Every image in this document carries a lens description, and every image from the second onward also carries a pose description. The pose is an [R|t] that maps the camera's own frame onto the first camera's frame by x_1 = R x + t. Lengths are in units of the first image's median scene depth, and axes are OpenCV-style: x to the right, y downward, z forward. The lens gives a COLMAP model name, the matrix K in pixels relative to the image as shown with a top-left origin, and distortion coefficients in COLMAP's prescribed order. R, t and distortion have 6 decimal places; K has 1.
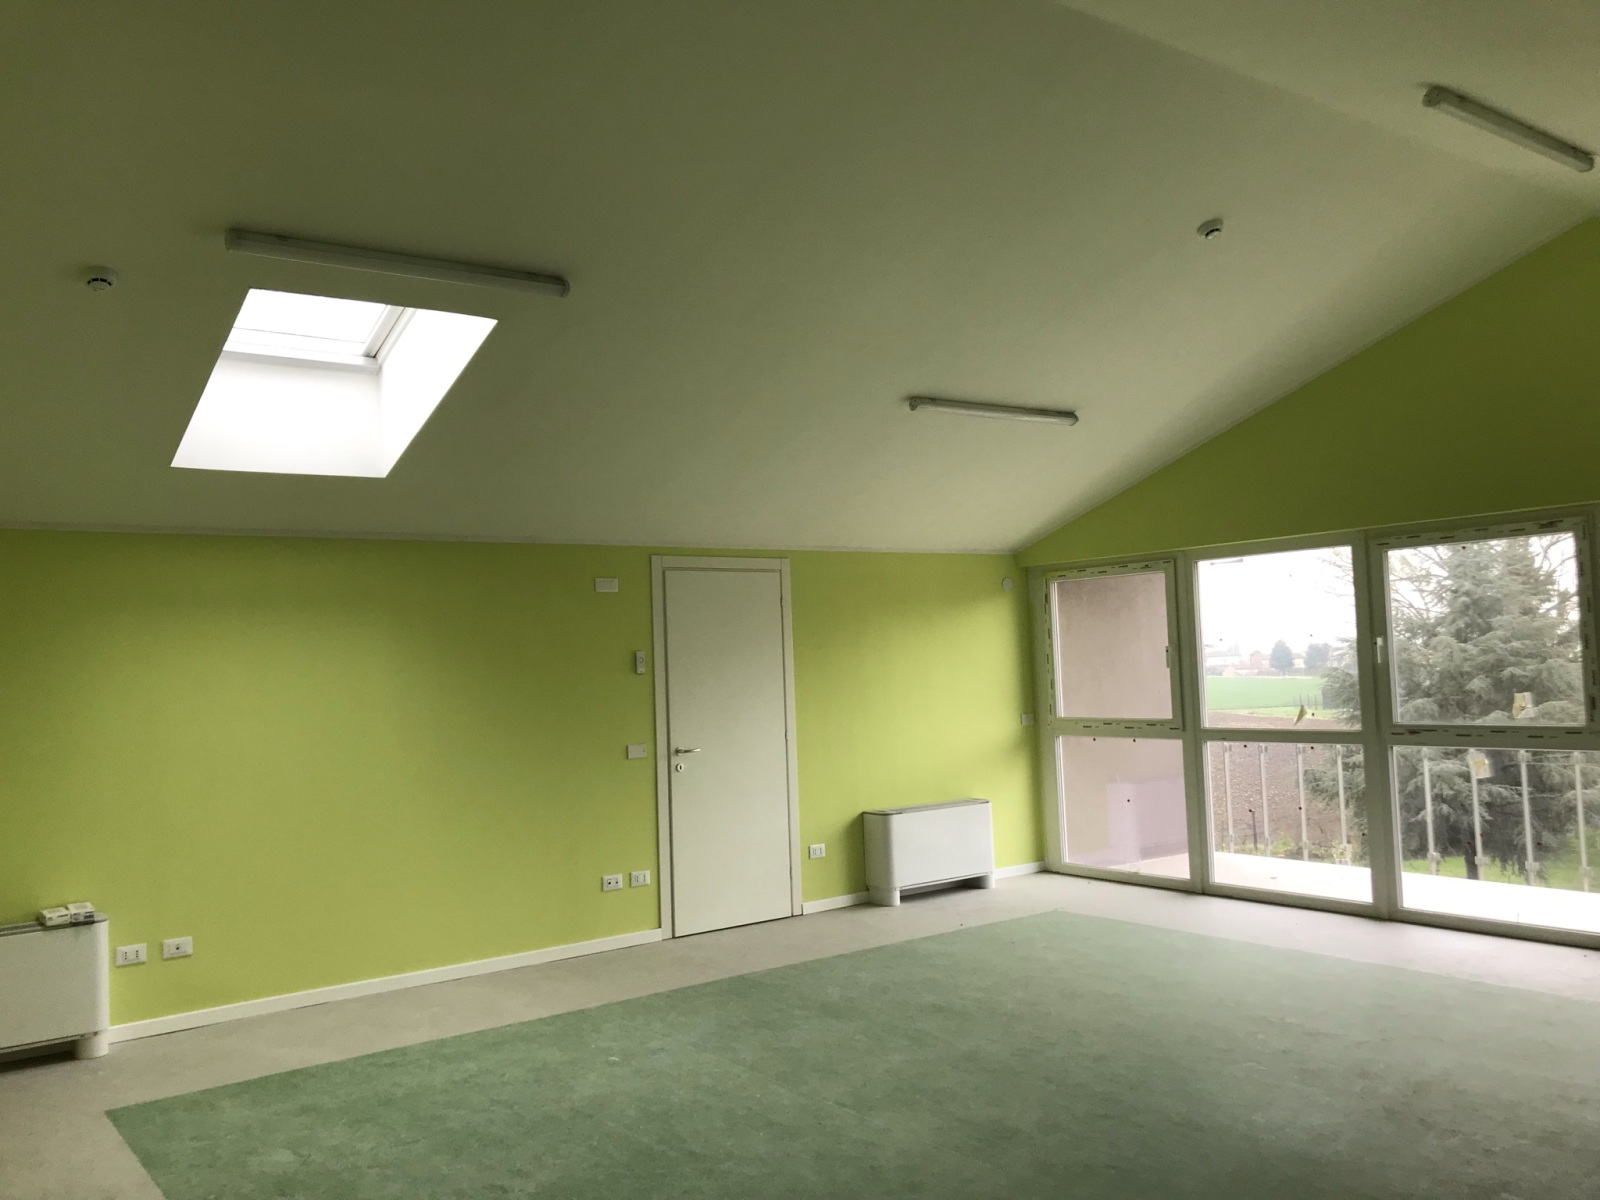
lens RADIAL K [[1315.5, 0, 781.9], [0, 1315.5, 597.5], [0, 0, 1]] dist [0.034345, -0.004412]
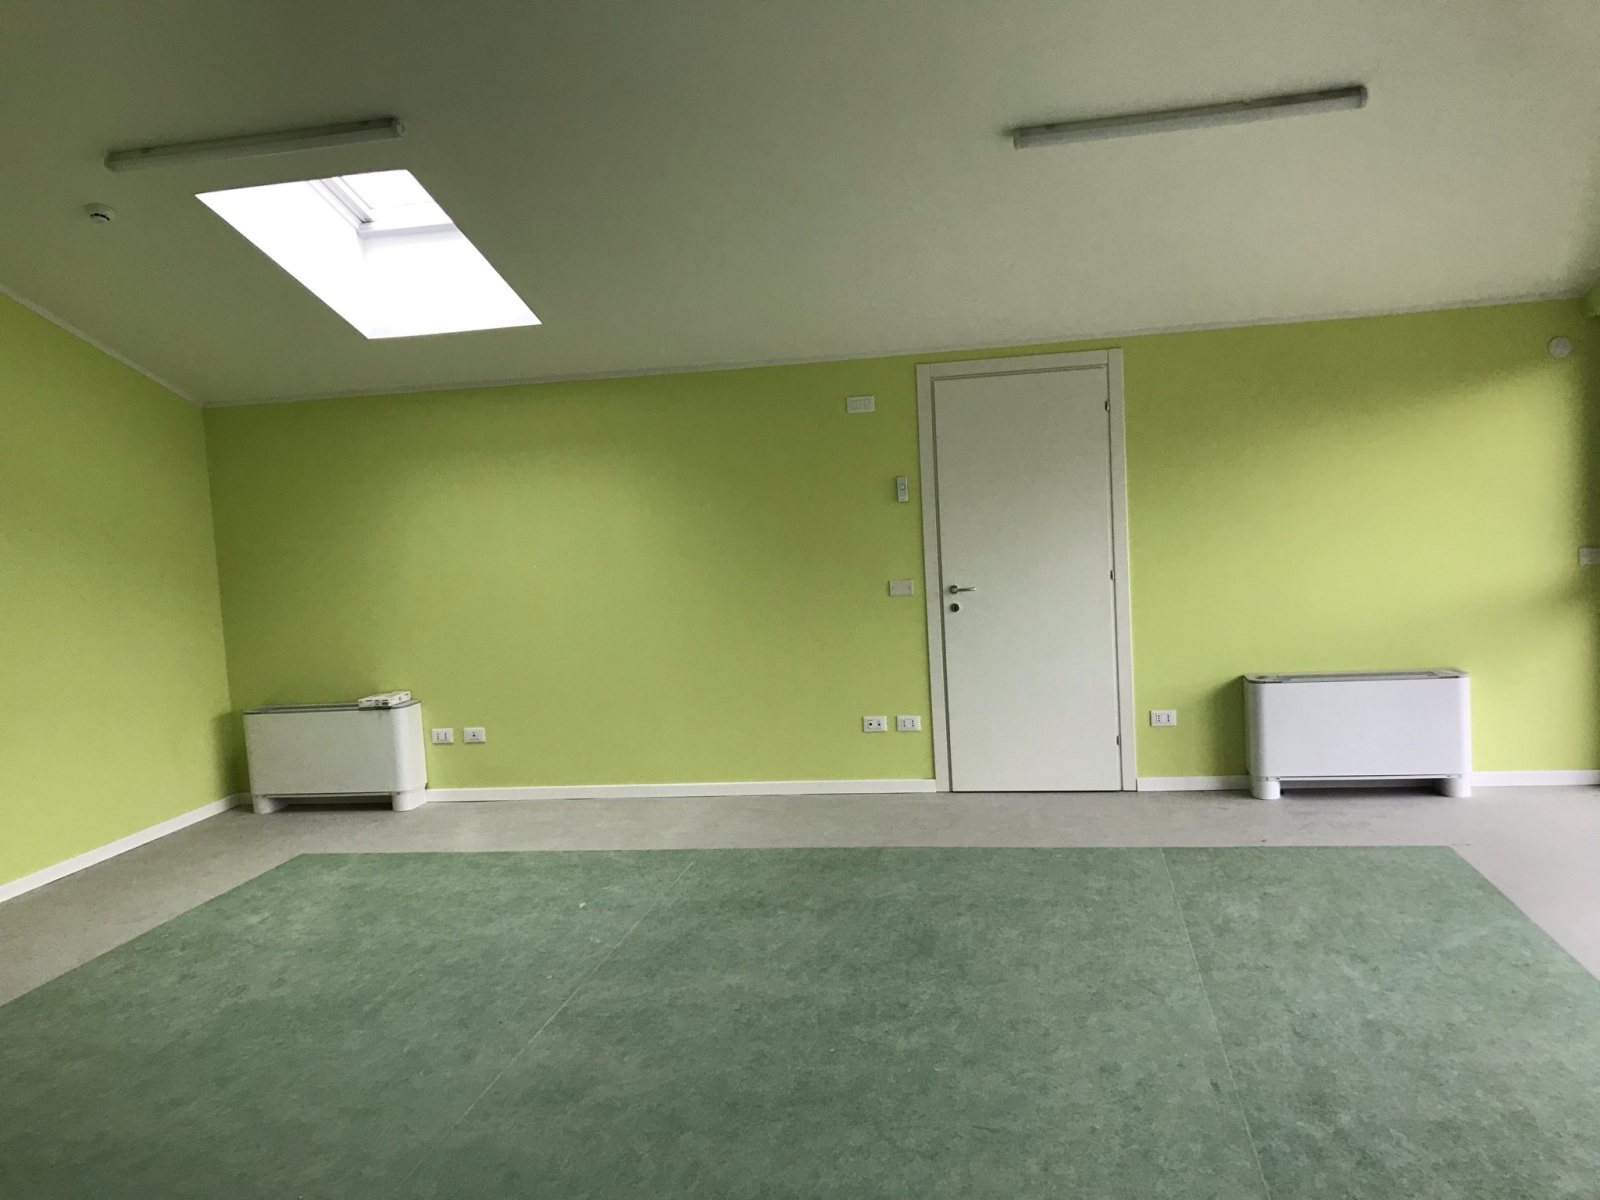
lens RADIAL K [[1301.9, 0, 800.0], [0, 1301.9, 600.0], [0, 0, 1]] dist [0.089328, -0.212500]
pose [[0.684338, 0.056830, -0.726947, 0.622528], [0.068144, 0.987611, 0.141357, -0.007563], [0.725974, -0.146273, 0.671986, 0.436813]]
